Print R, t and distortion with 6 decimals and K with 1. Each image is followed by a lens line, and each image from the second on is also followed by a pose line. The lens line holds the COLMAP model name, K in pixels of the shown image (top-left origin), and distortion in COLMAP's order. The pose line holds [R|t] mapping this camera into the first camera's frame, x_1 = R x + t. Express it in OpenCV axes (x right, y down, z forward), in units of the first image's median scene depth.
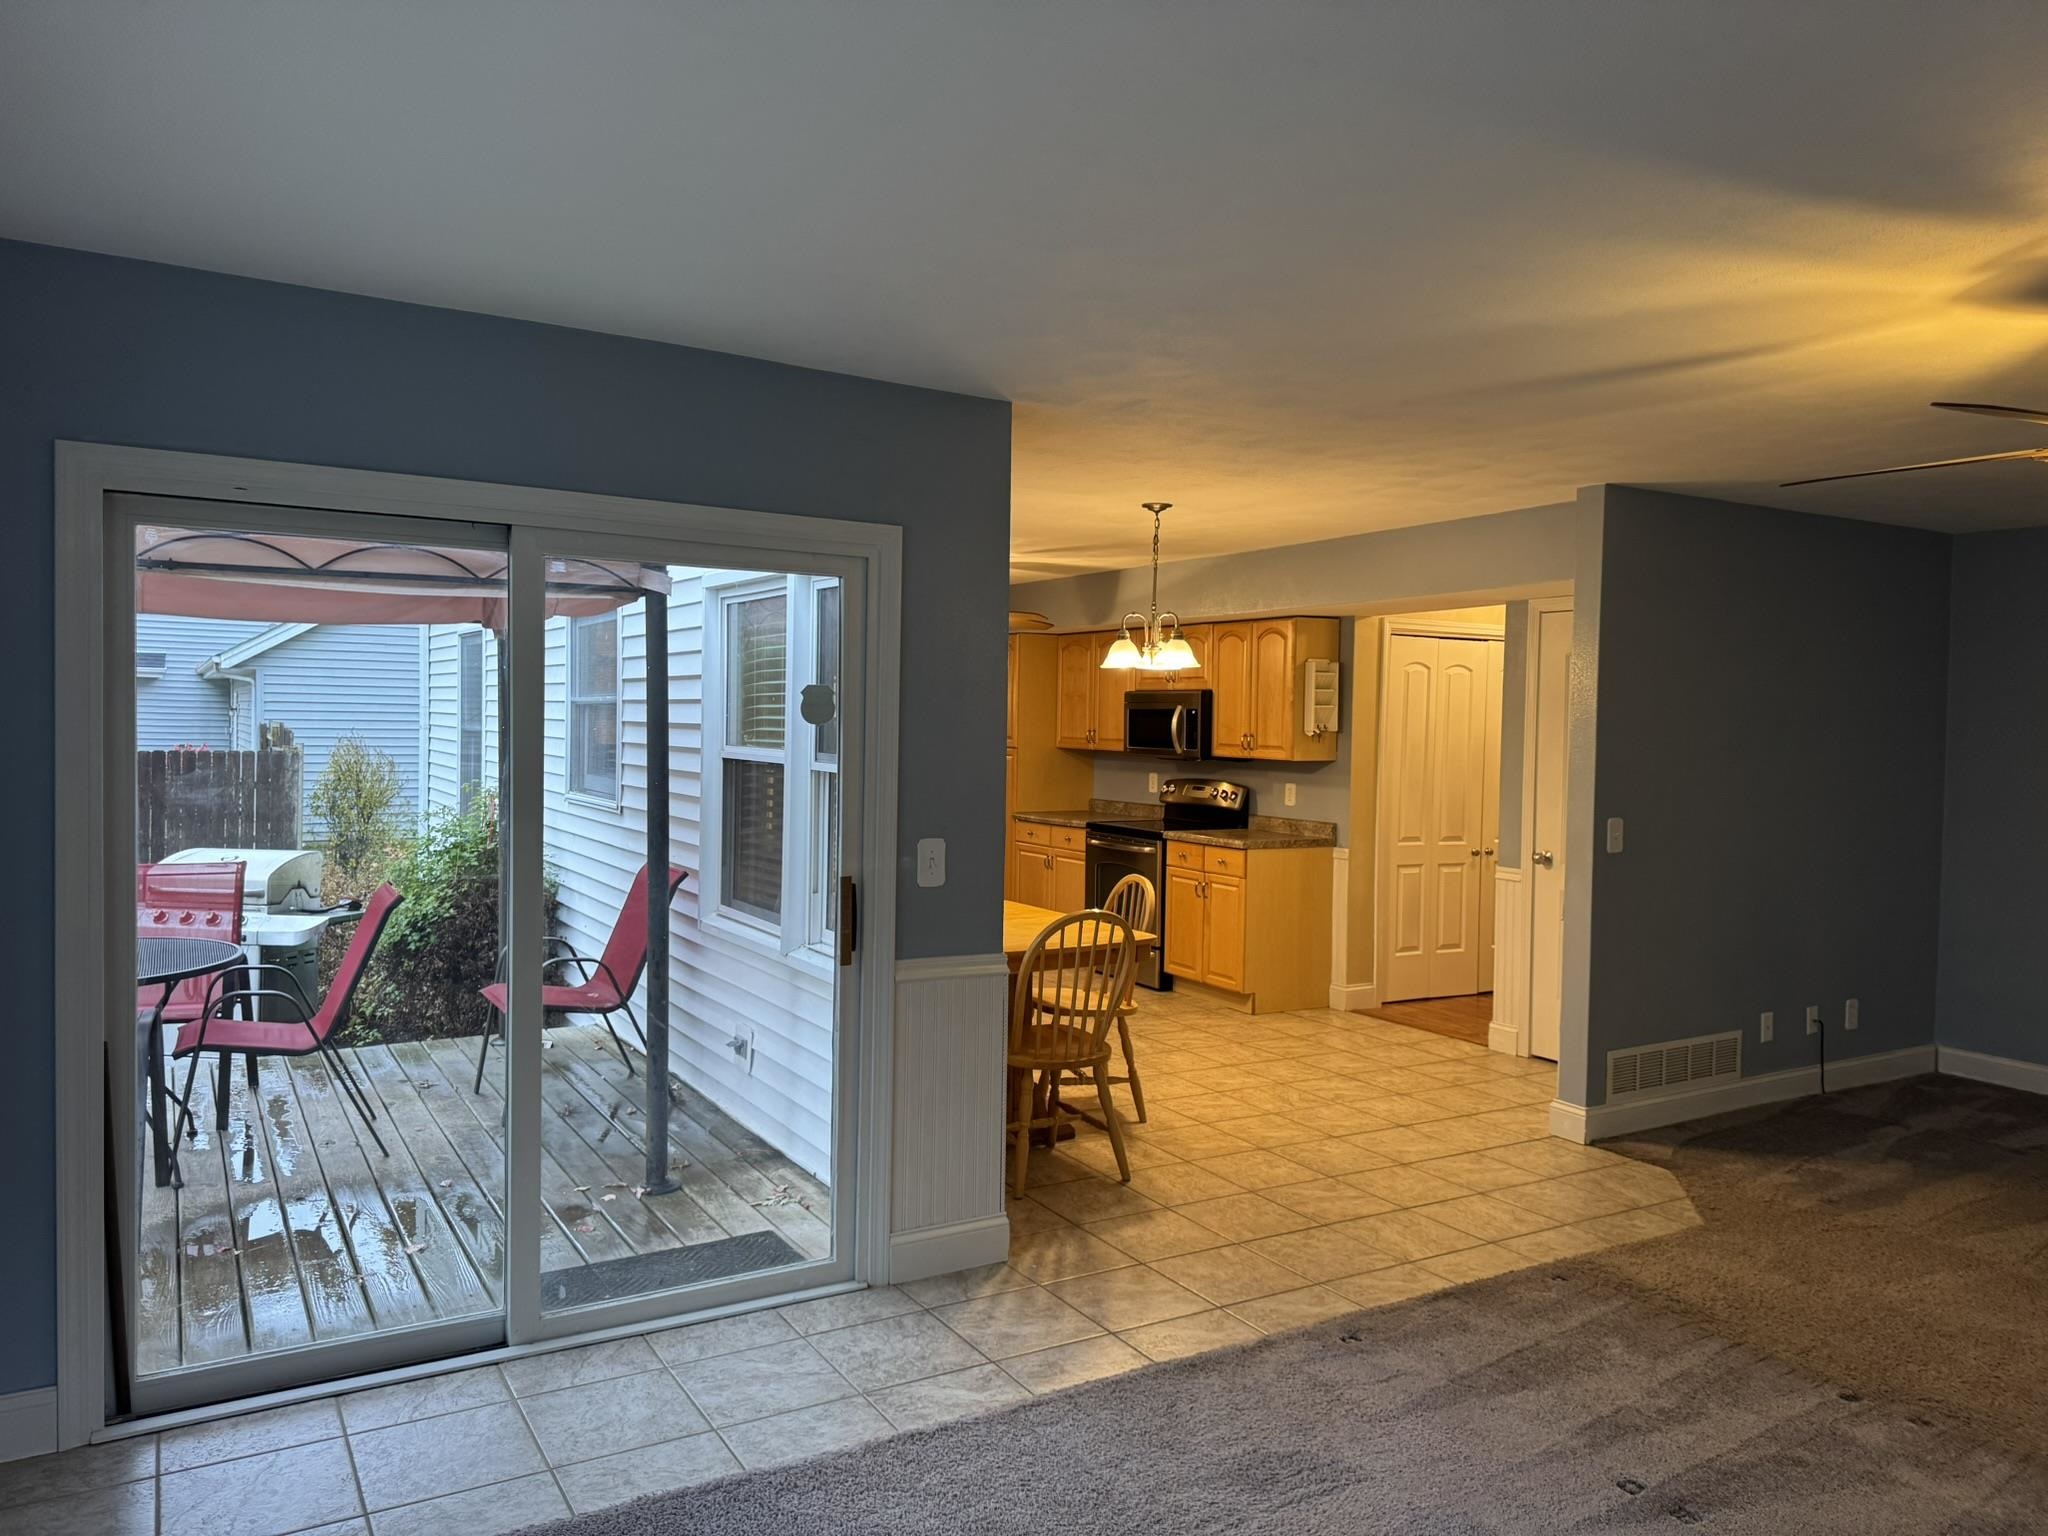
lens RADIAL K [[1442.7, 0, 1005.6], [0, 1442.7, 762.4], [0, 0, 1]] dist [0.062785, -0.062721]
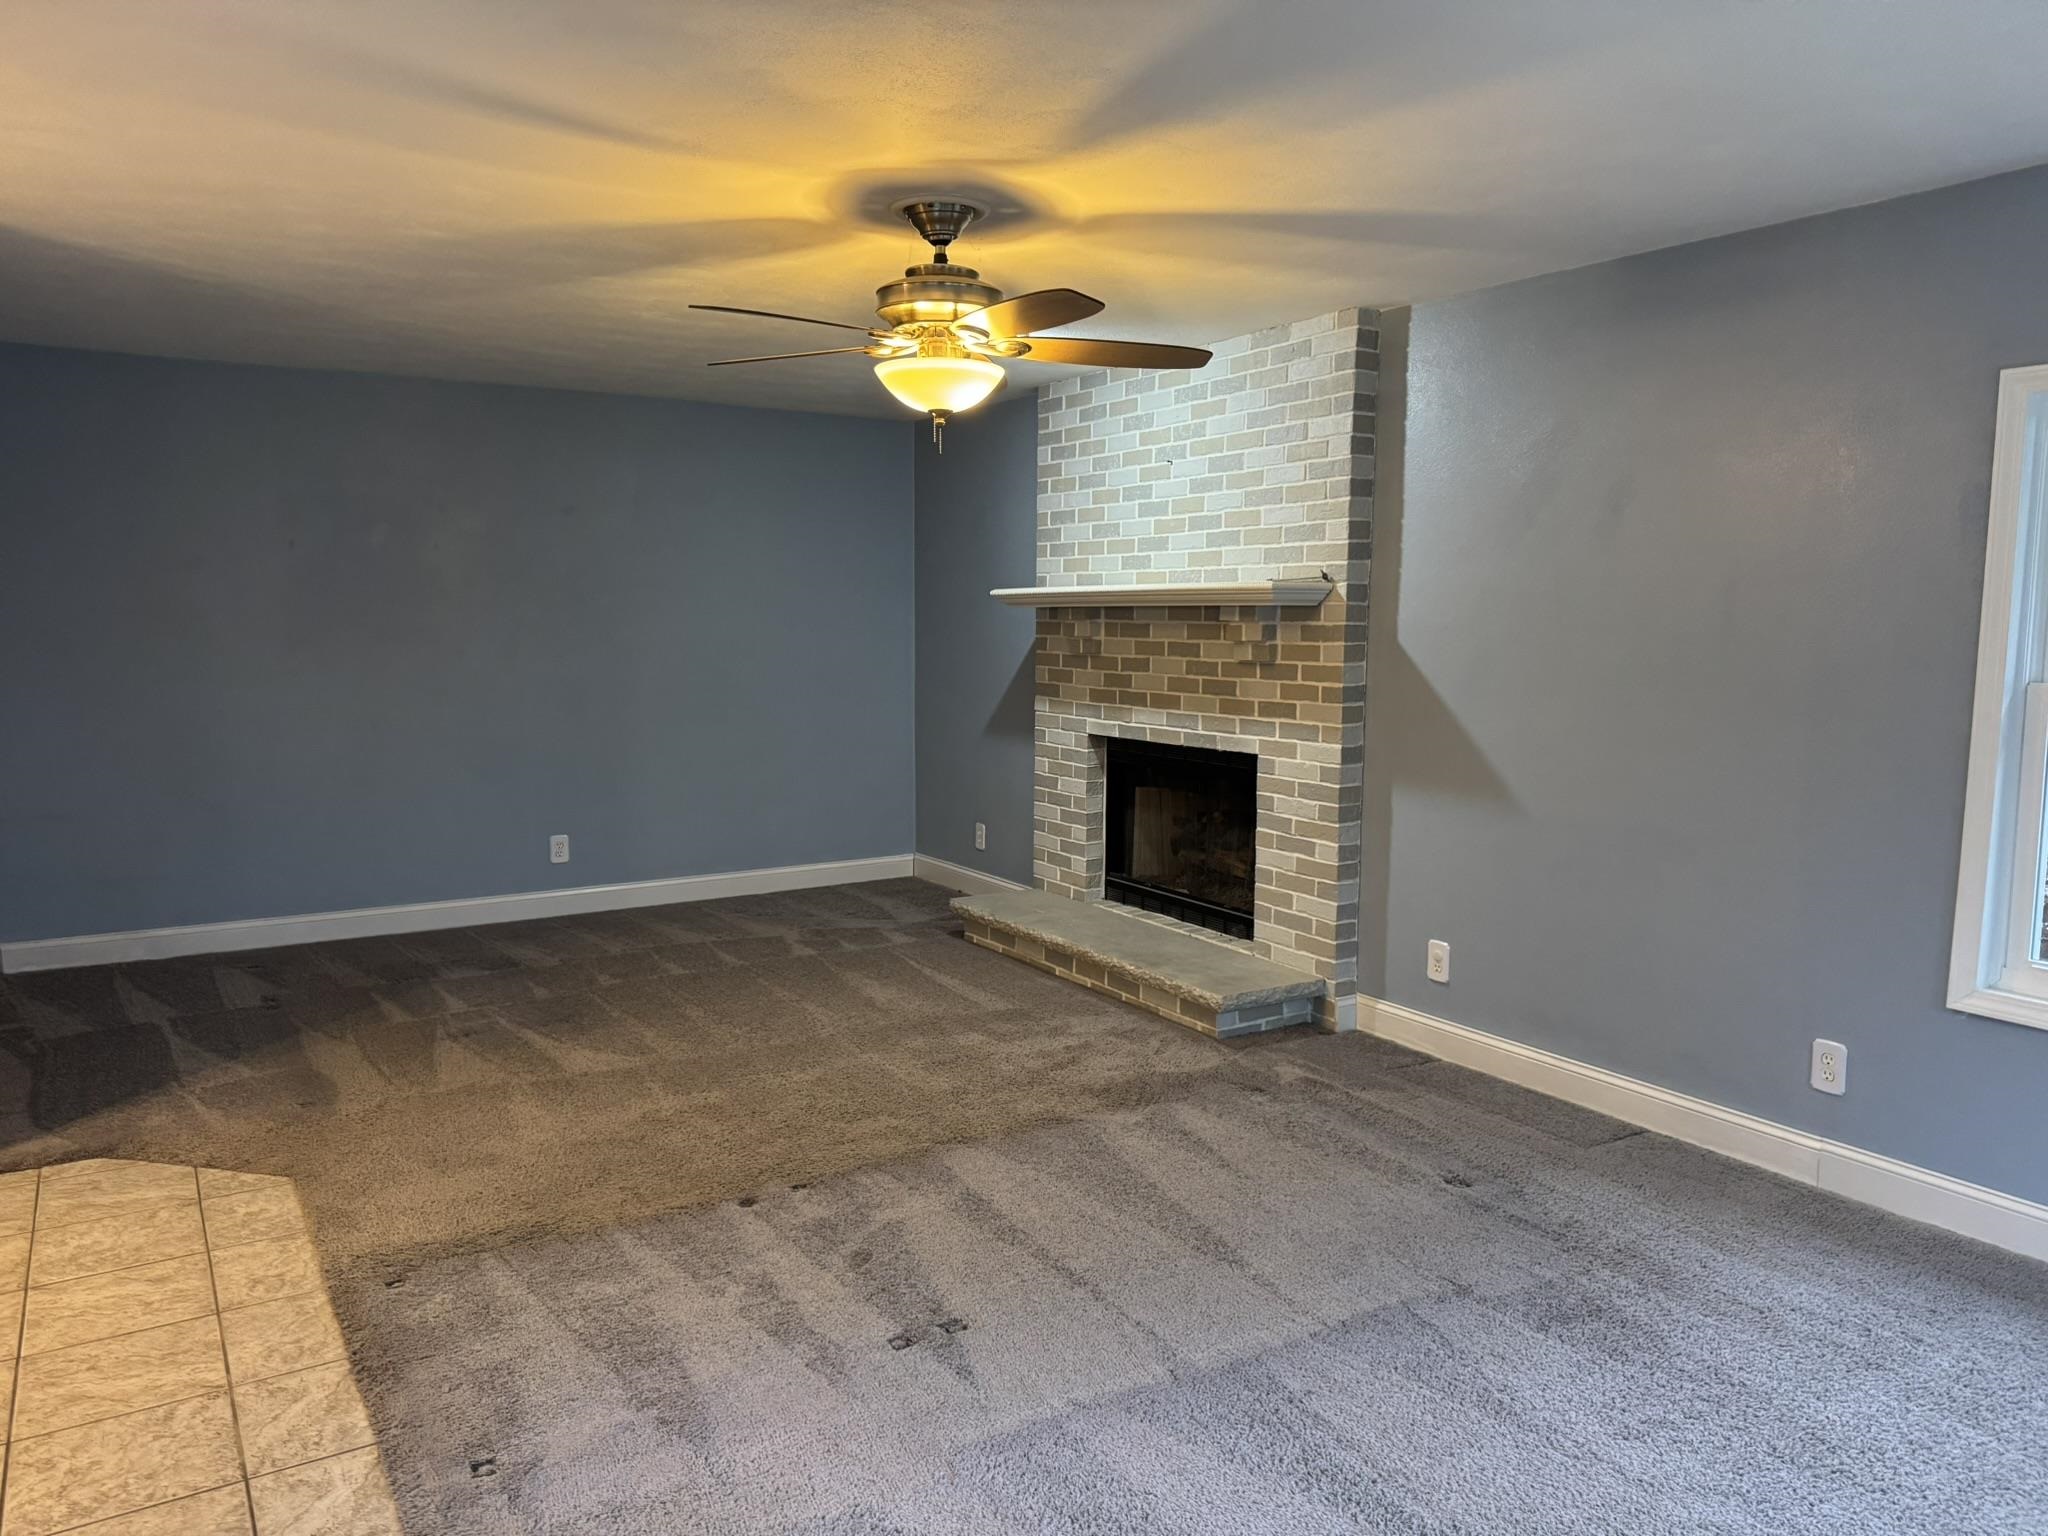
lens RADIAL K [[1442.7, 0, 1034.8], [0, 1442.7, 770.1], [0, 0, 1]] dist [0.062785, -0.062721]
pose [[-0.040805, -0.122707, 0.991604, -0.305530], [0.019853, 0.992135, 0.123590, -0.002673], [-0.998970, 0.024729, -0.038048, 0.574484]]
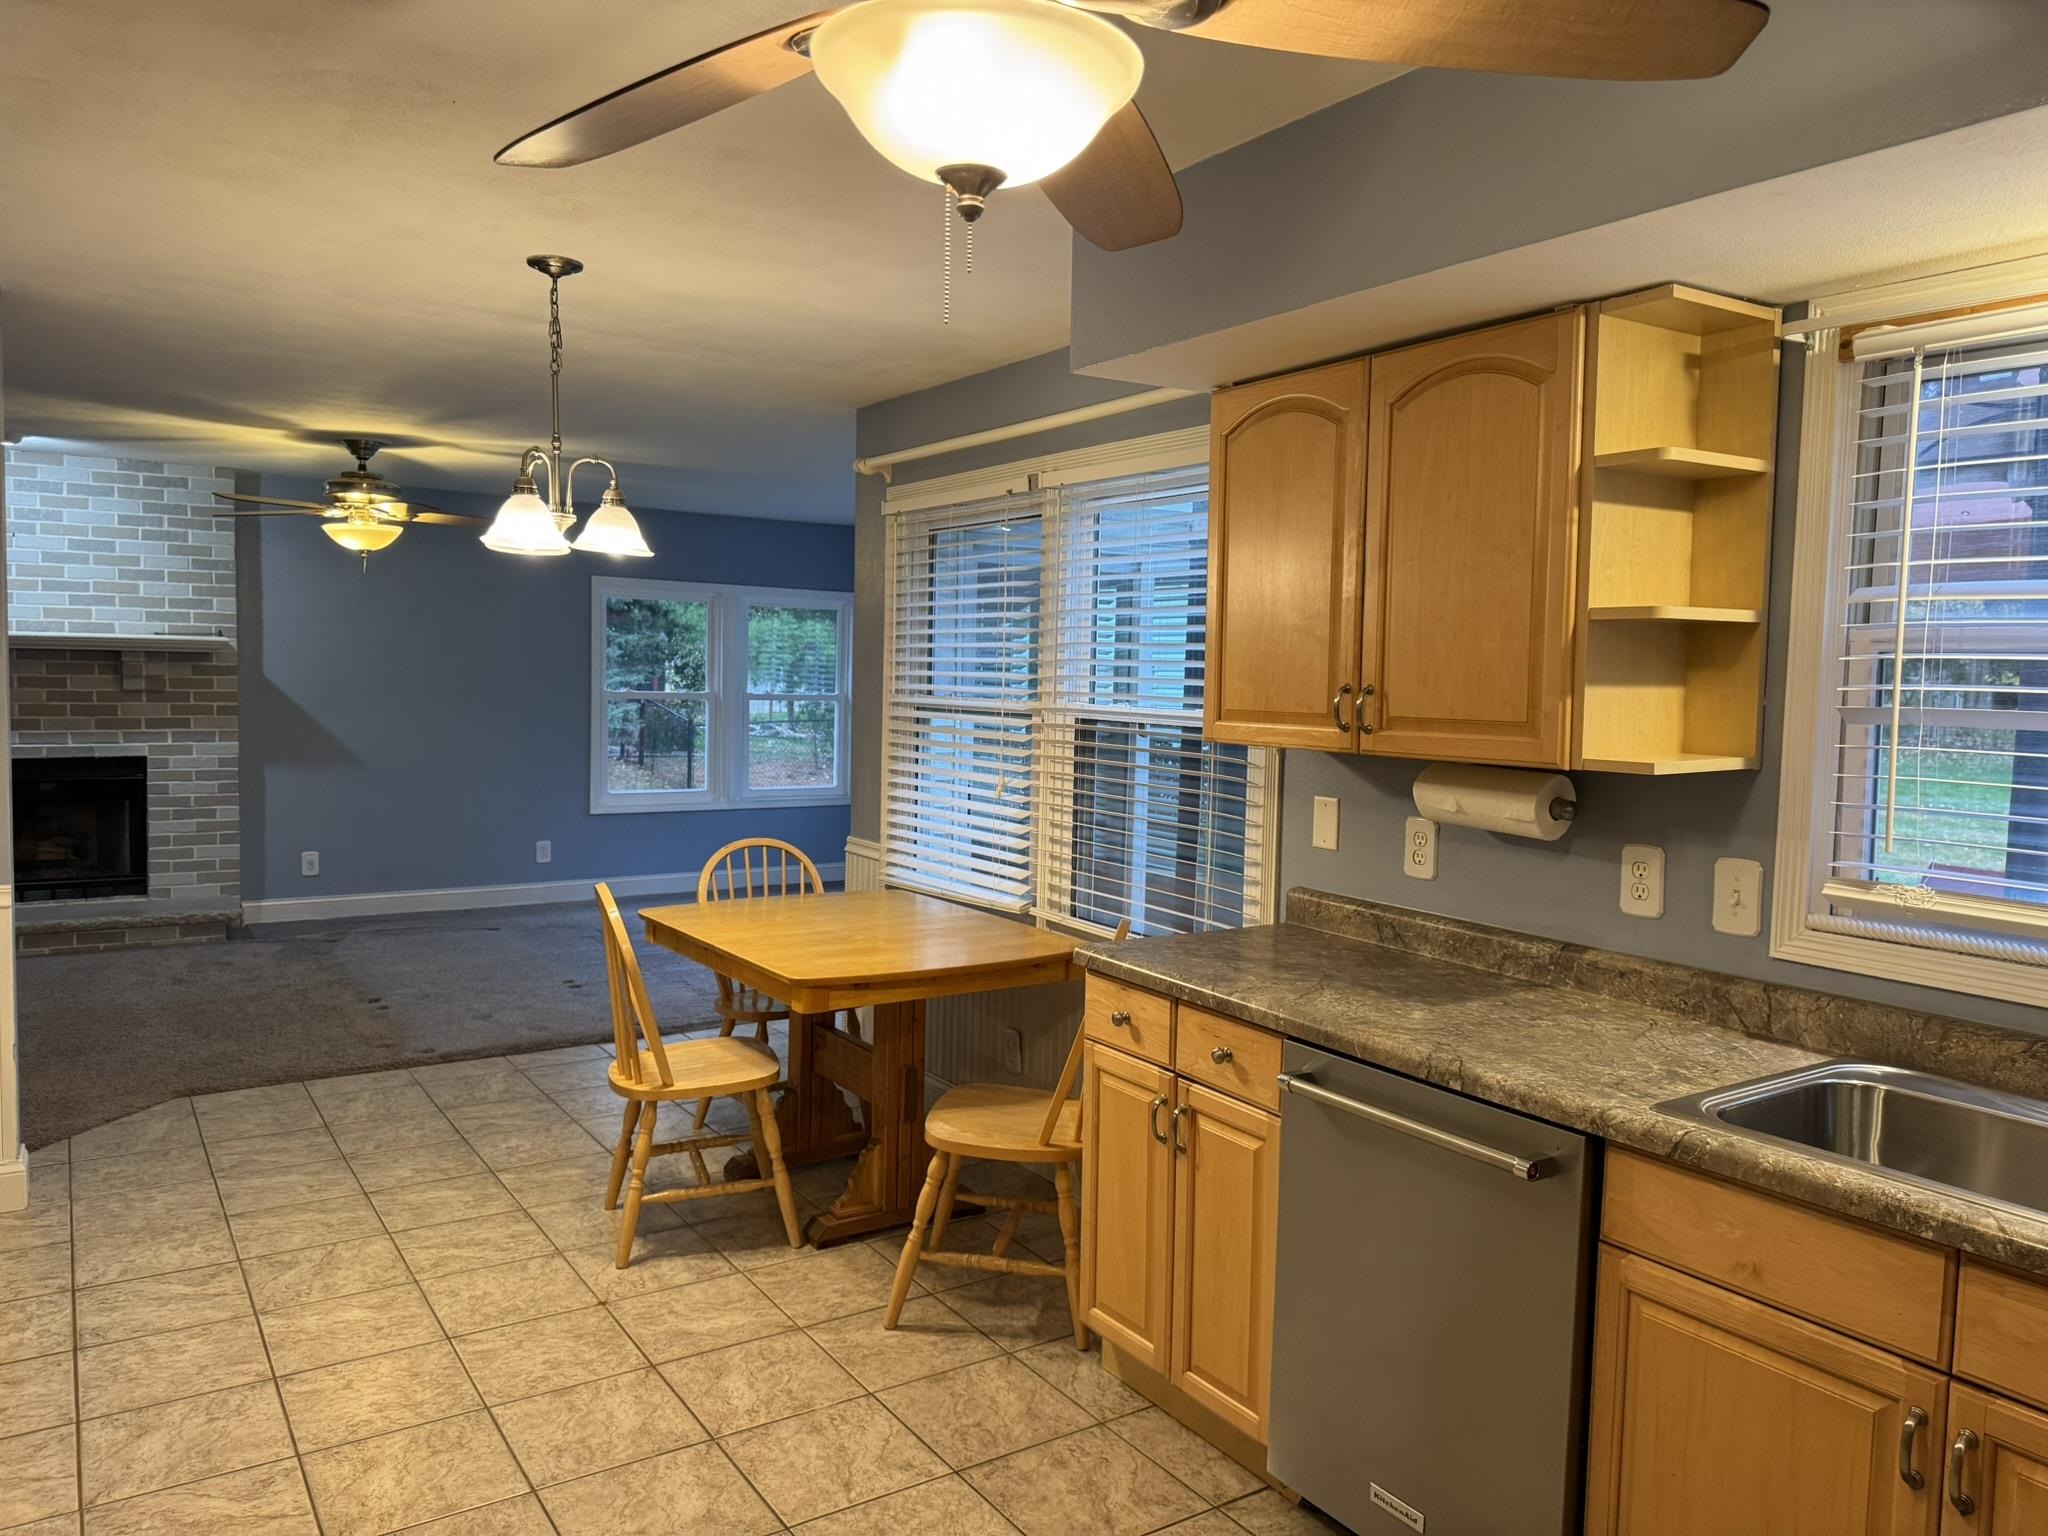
lens RADIAL K [[1442.7, 0, 1018.9], [0, 1442.7, 771.4], [0, 0, 1]] dist [0.062785, -0.062721]
pose [[-0.997544, -0.032055, -0.062277, -0.061468], [-0.038140, 0.994346, 0.099107, -0.049681], [0.058748, 0.101239, -0.993126, 1.961971]]
